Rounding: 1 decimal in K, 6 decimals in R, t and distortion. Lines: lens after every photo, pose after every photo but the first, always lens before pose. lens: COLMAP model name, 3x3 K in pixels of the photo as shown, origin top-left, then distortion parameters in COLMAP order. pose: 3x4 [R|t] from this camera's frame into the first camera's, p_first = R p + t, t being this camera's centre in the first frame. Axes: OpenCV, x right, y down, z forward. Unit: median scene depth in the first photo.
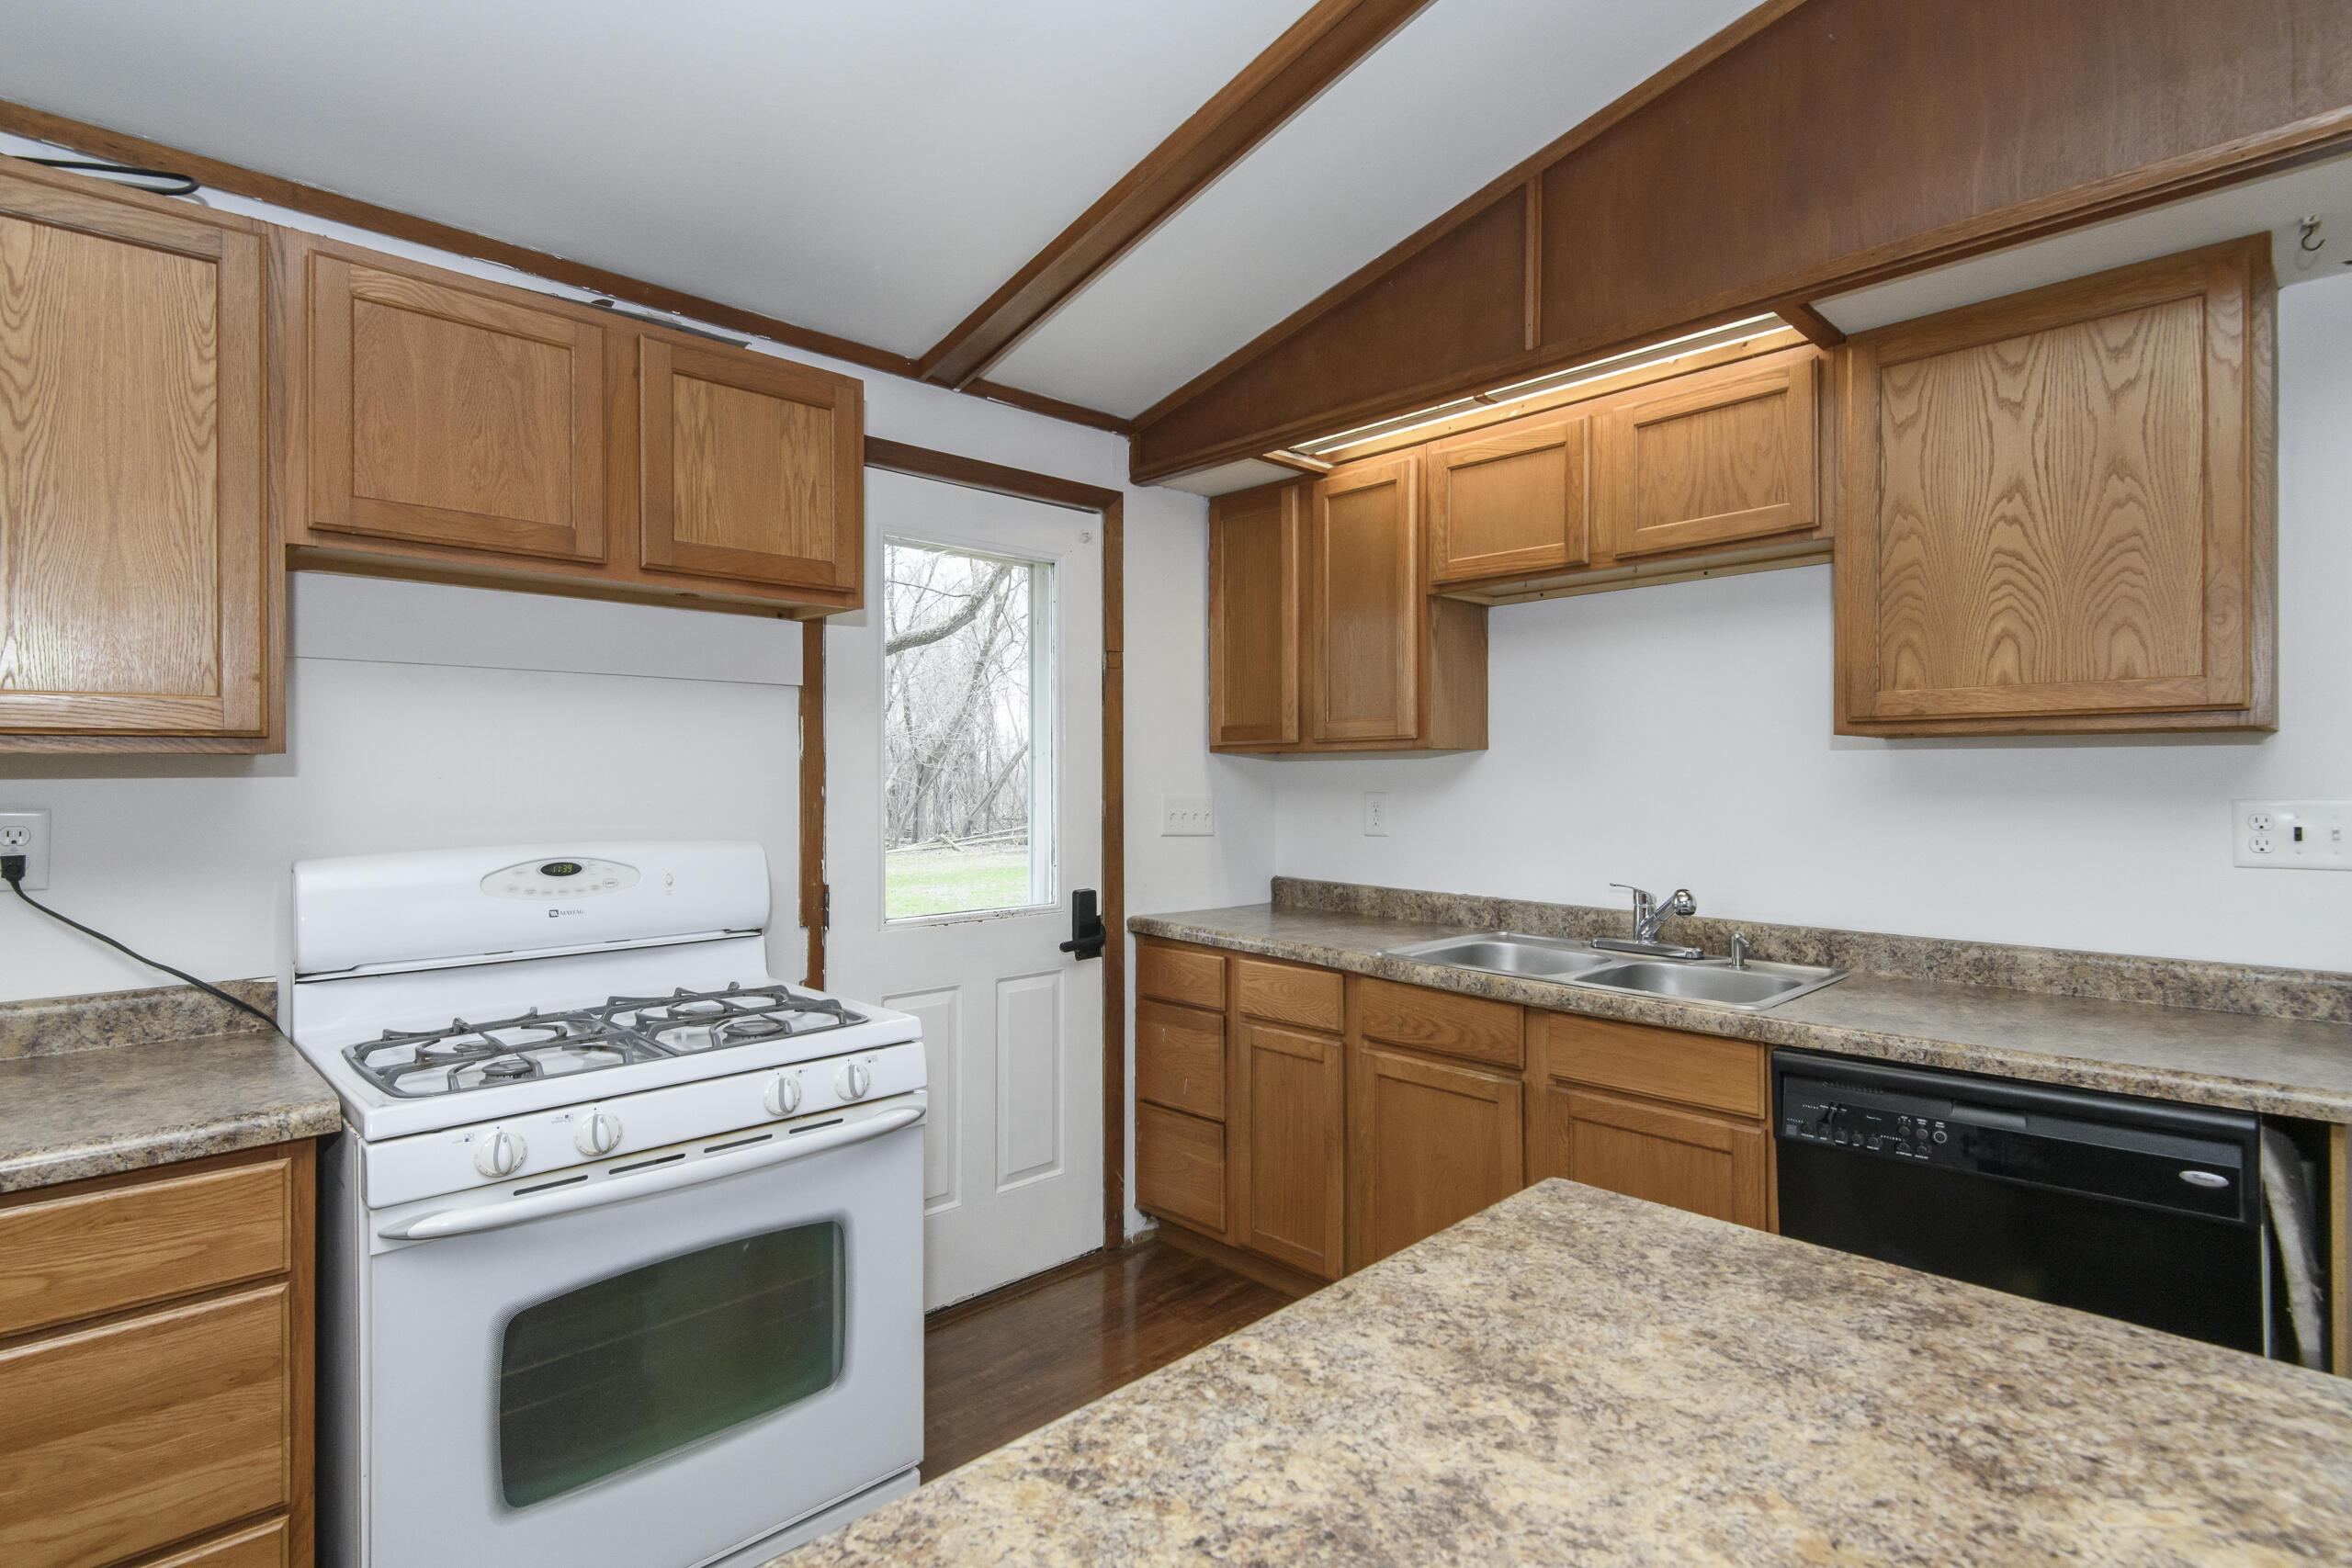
lens RADIAL K [[1139.0, 0, 1160.3], [0, 1139.0, 775.8], [0, 0, 1]] dist [0.013534, -0.005527]
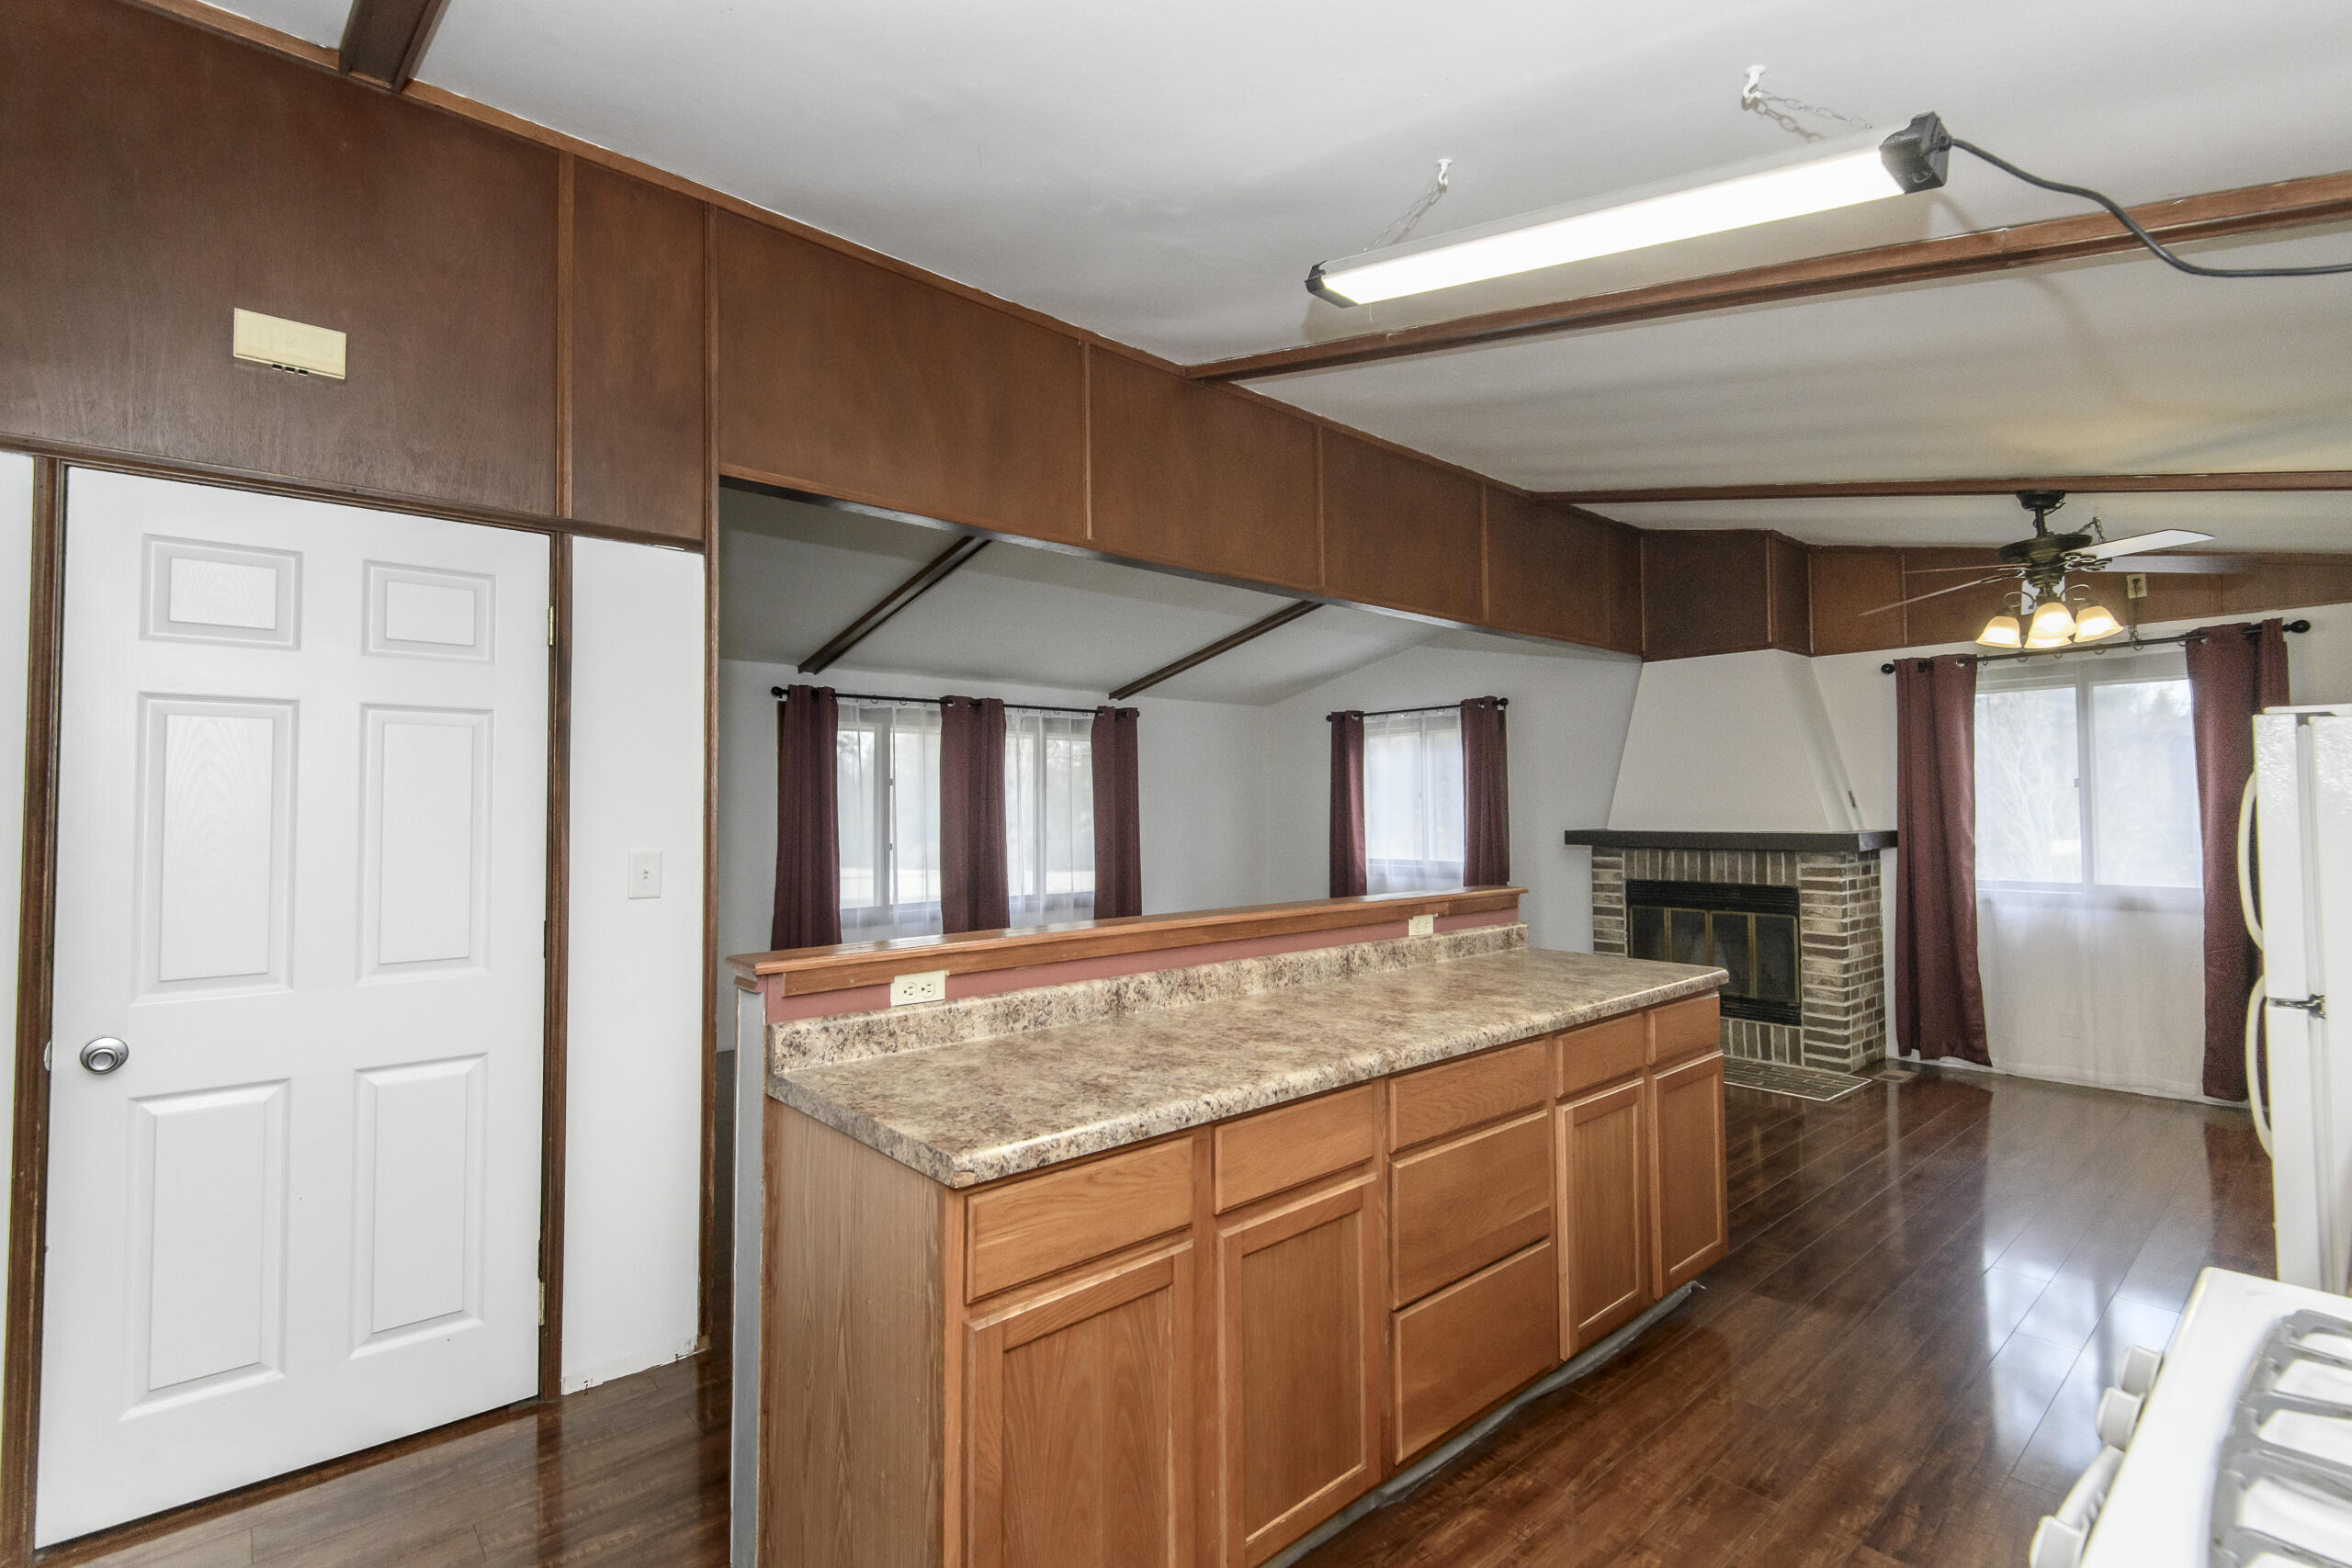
lens RADIAL K [[1081.6, 0, 1170.1], [0, 1081.6, 772.6], [0, 0, 1]] dist [0.016956, -0.011441]
pose [[-0.998786, 0.013473, 0.047377, 0.004493], [0.011426, 0.999001, -0.043201, -0.025639], [-0.047911, -0.042607, -0.997942, 1.171901]]
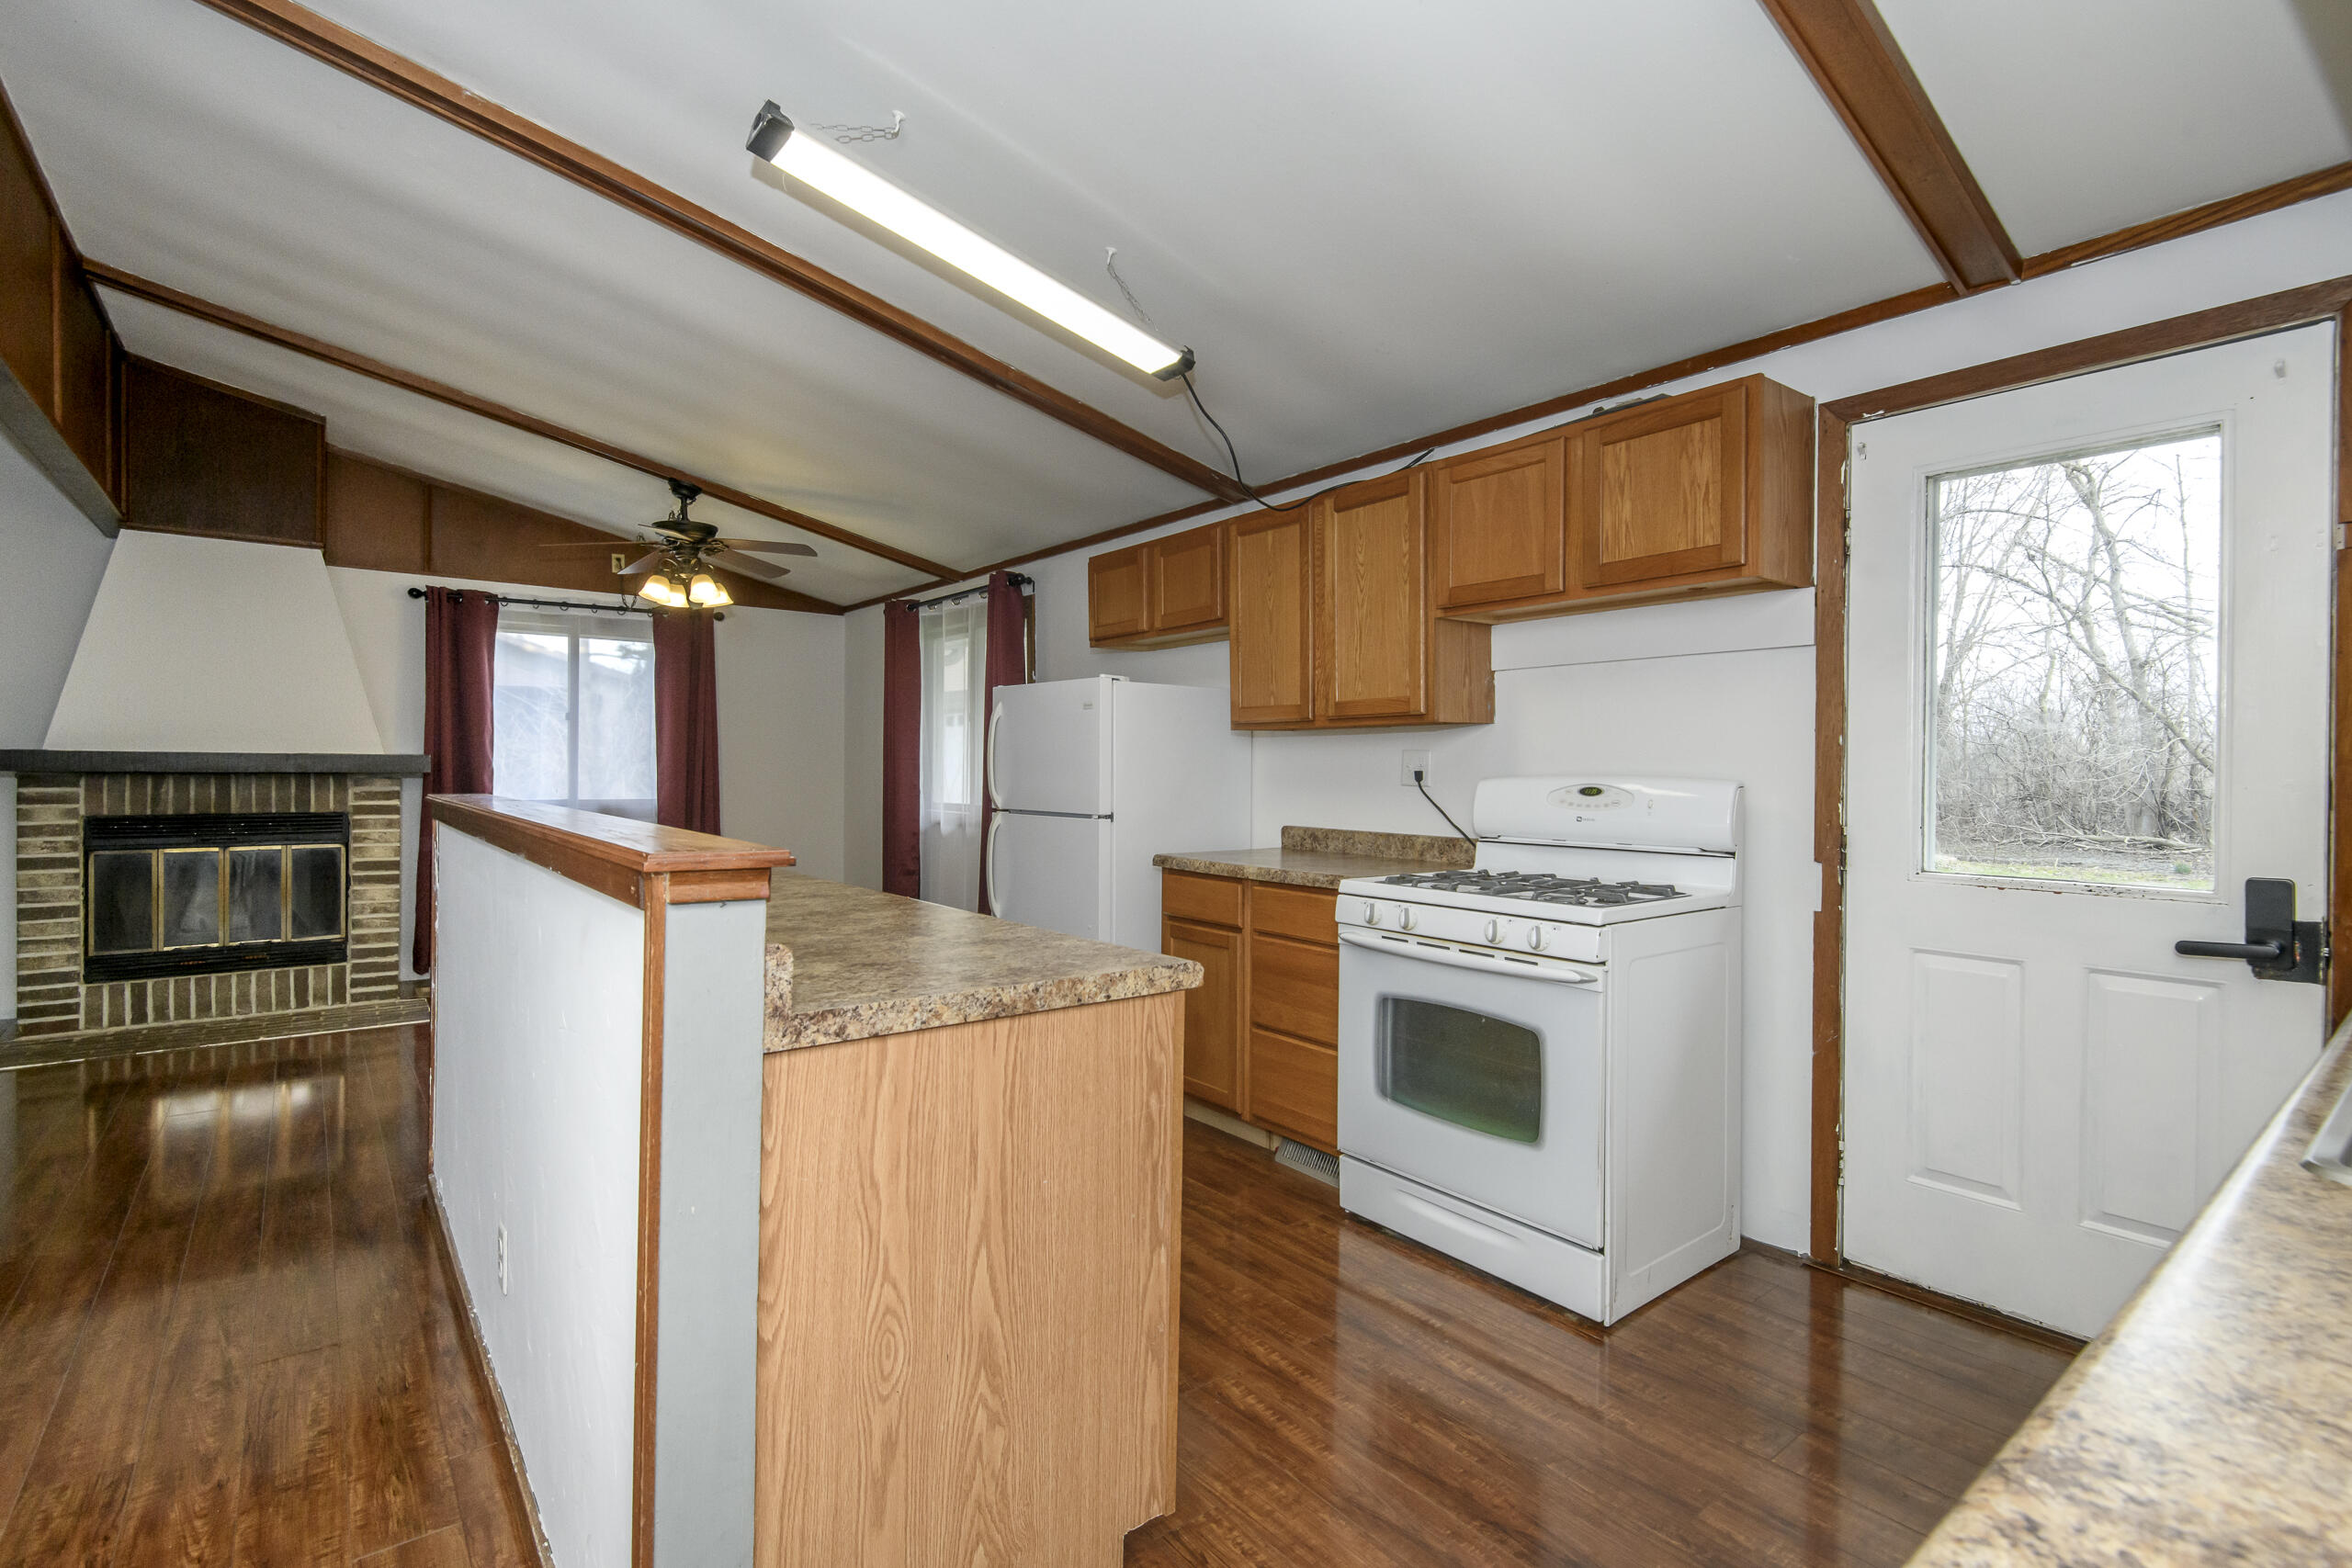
lens RADIAL K [[1081.6, 0, 1189.7], [0, 1081.6, 773.4], [0, 0, 1]] dist [0.016956, -0.011441]
pose [[-0.080329, 0.009947, -0.996719, 0.899075], [-0.000488, 0.999950, 0.010018, 0.040899], [0.996768, 0.001291, -0.080320, 0.546855]]
